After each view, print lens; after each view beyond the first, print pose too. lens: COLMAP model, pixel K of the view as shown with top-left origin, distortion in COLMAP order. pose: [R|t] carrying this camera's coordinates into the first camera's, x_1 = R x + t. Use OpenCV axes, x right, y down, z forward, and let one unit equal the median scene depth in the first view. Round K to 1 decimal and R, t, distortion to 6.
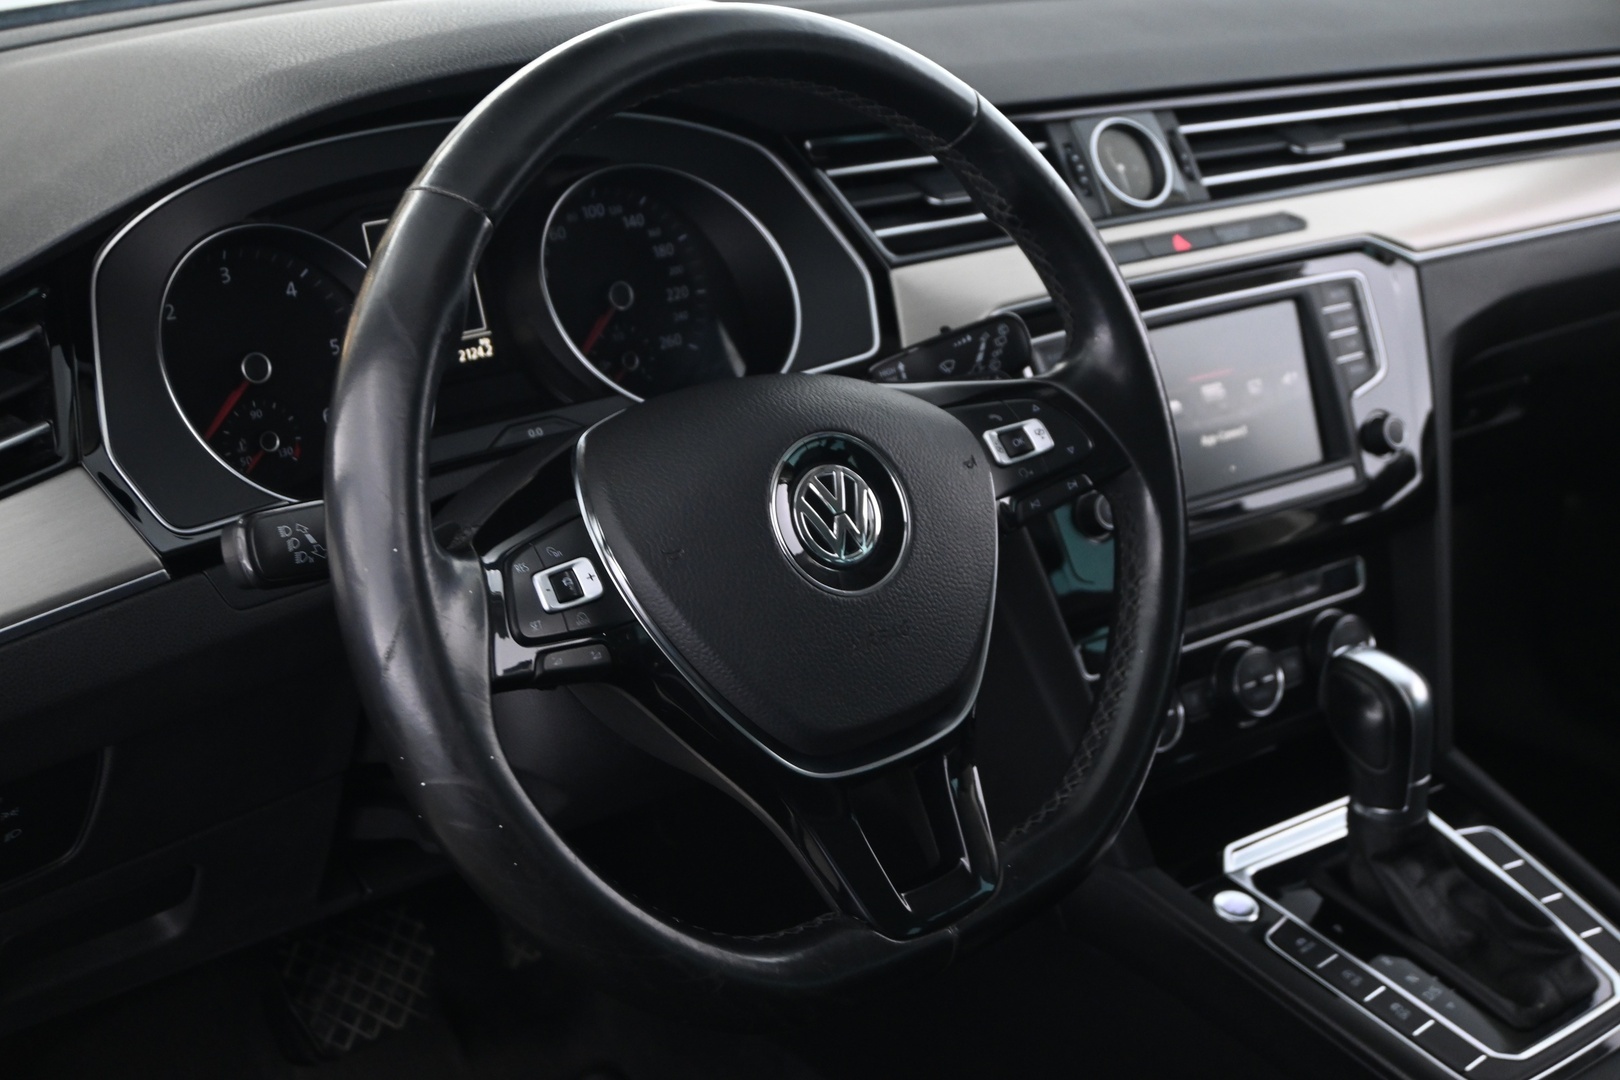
lens RADIAL K [[2288.3, 0, 807.2], [0, 2288.3, 534.5], [0, 0, 1]] dist [-0.010150, 0.000000]
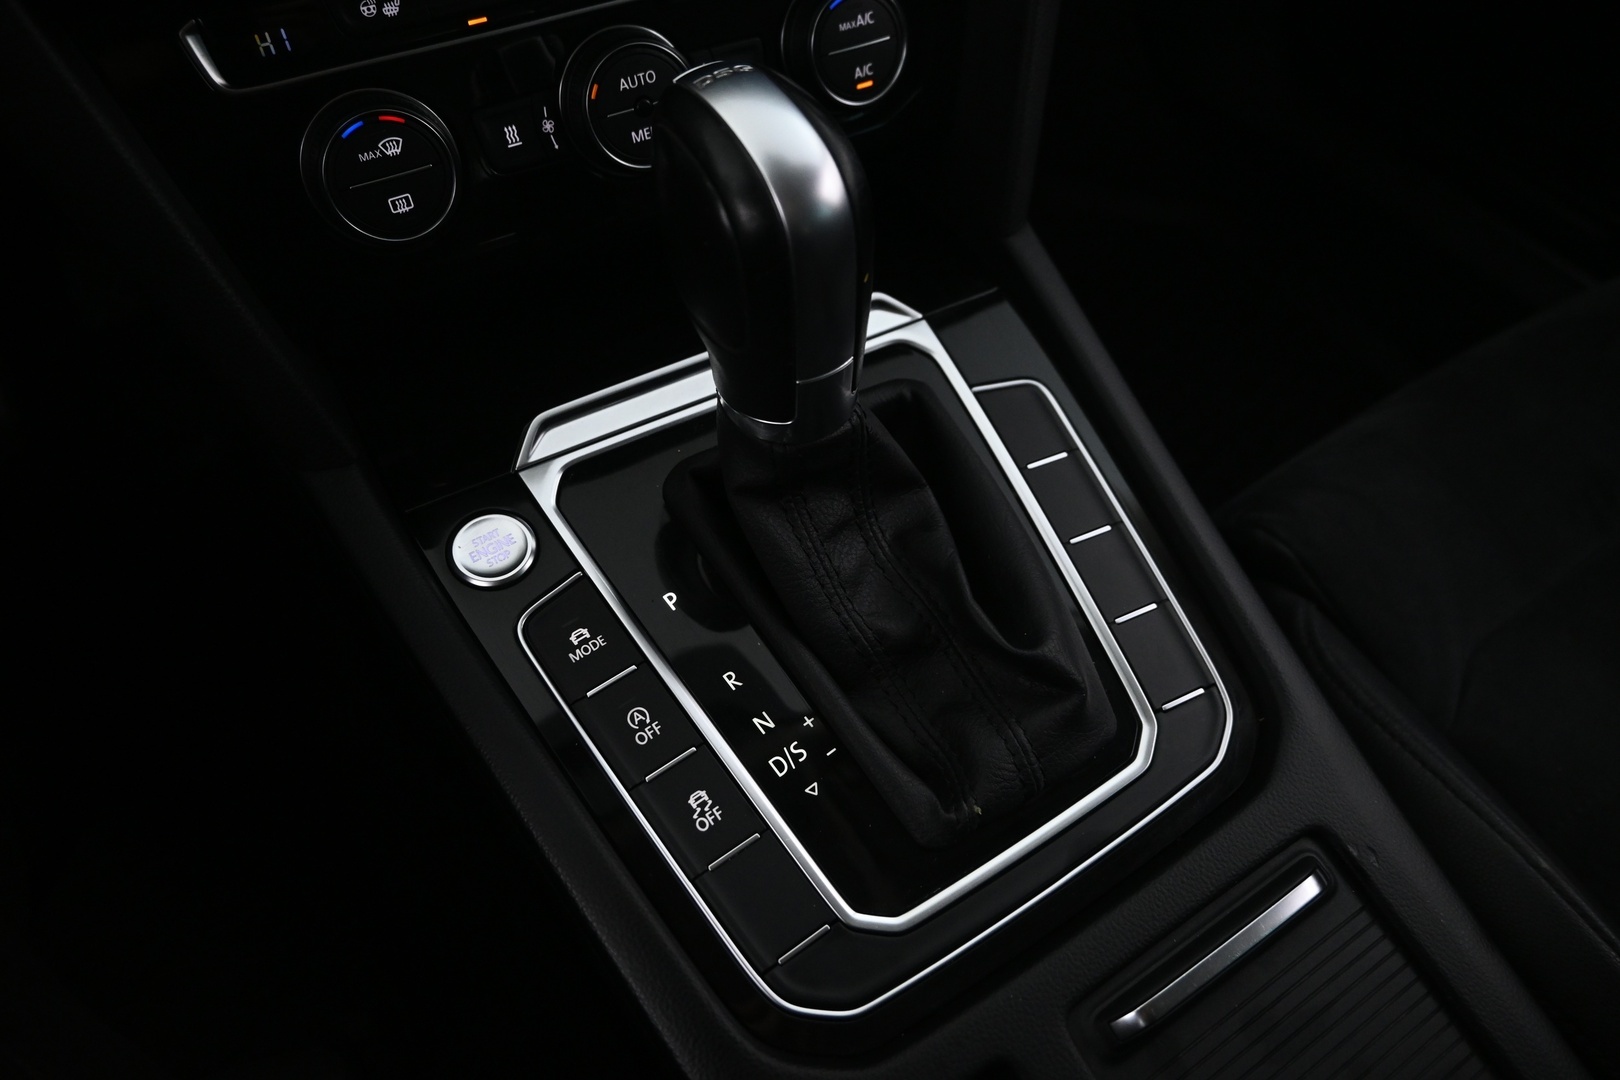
lens RADIAL K [[1103.3, 0, 805.5], [0, 1103.3, 539.8], [0, 0, 1]] dist [-0.012049, -0.002992]
pose [[0.994534, 0.085413, -0.060058, 0.294625], [-0.042482, 0.856429, 0.514514, 0.017573], [0.095382, -0.509150, 0.855376, 0.814727]]
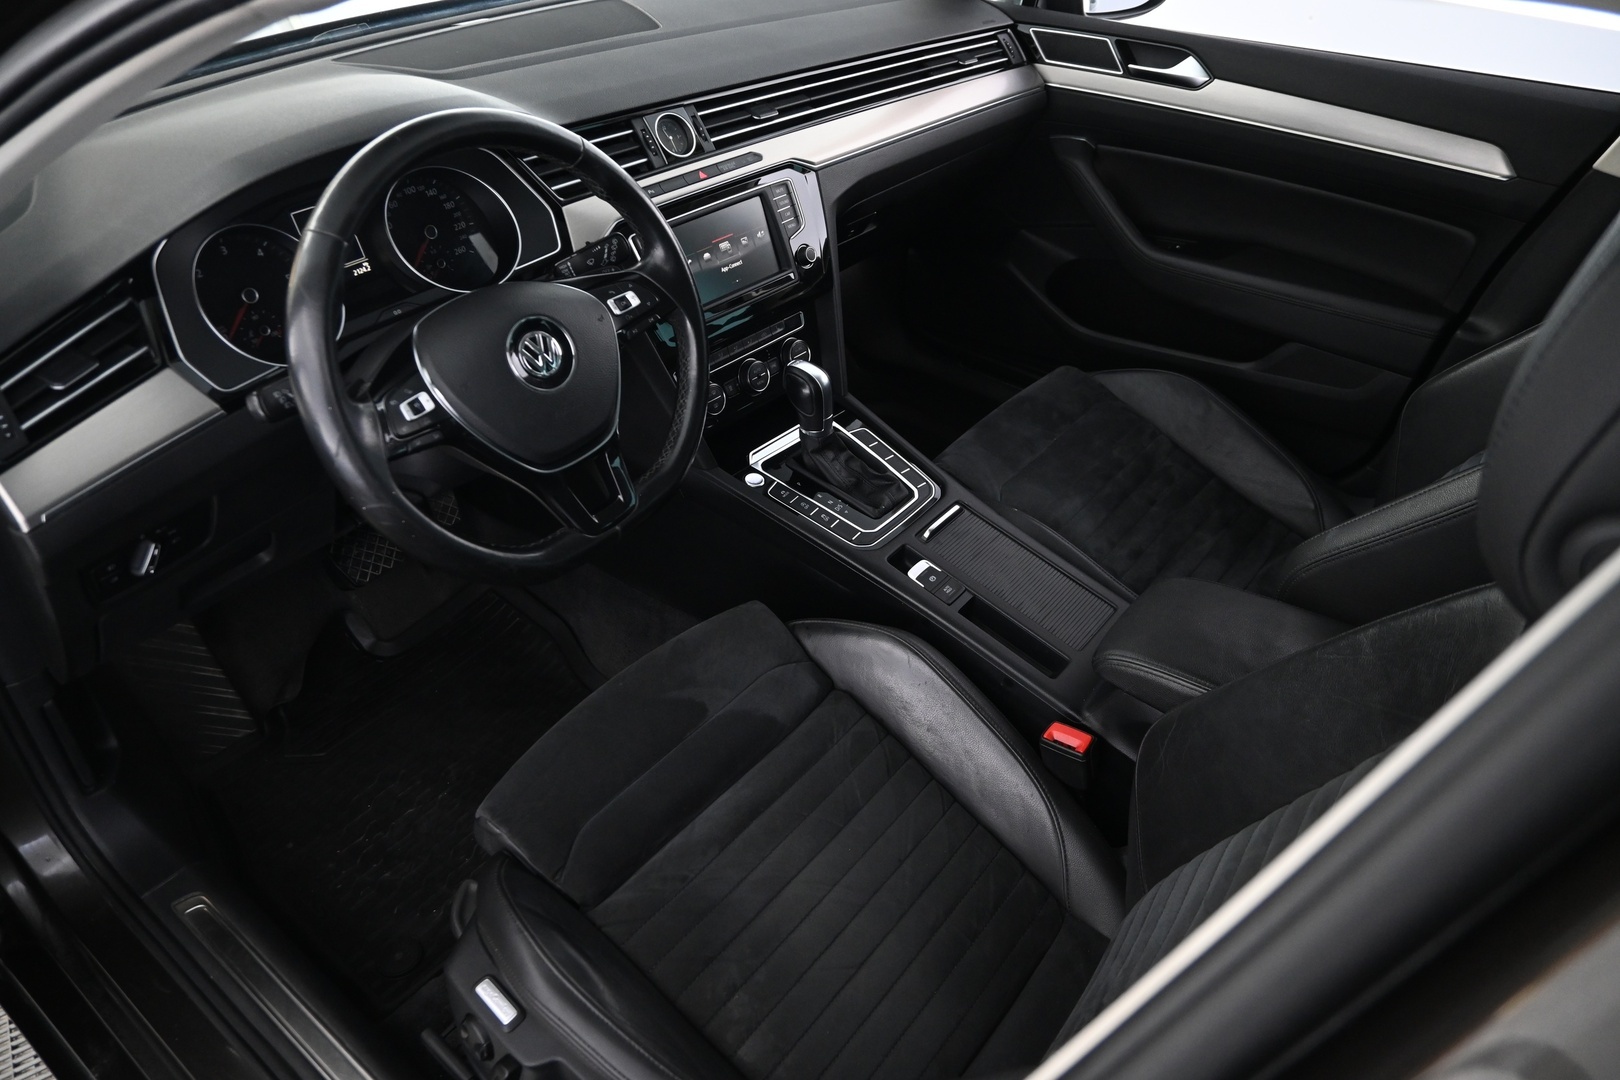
lens RADIAL K [[1103.3, 0, 816.2], [0, 1103.3, 539.7], [0, 0, 1]] dist [-0.012049, -0.002992]
pose [[0.976845, -0.130807, 0.169303, 0.054779], [0.080203, 0.957507, 0.277035, -0.086819], [-0.198347, -0.257041, 0.945827, -0.082656]]
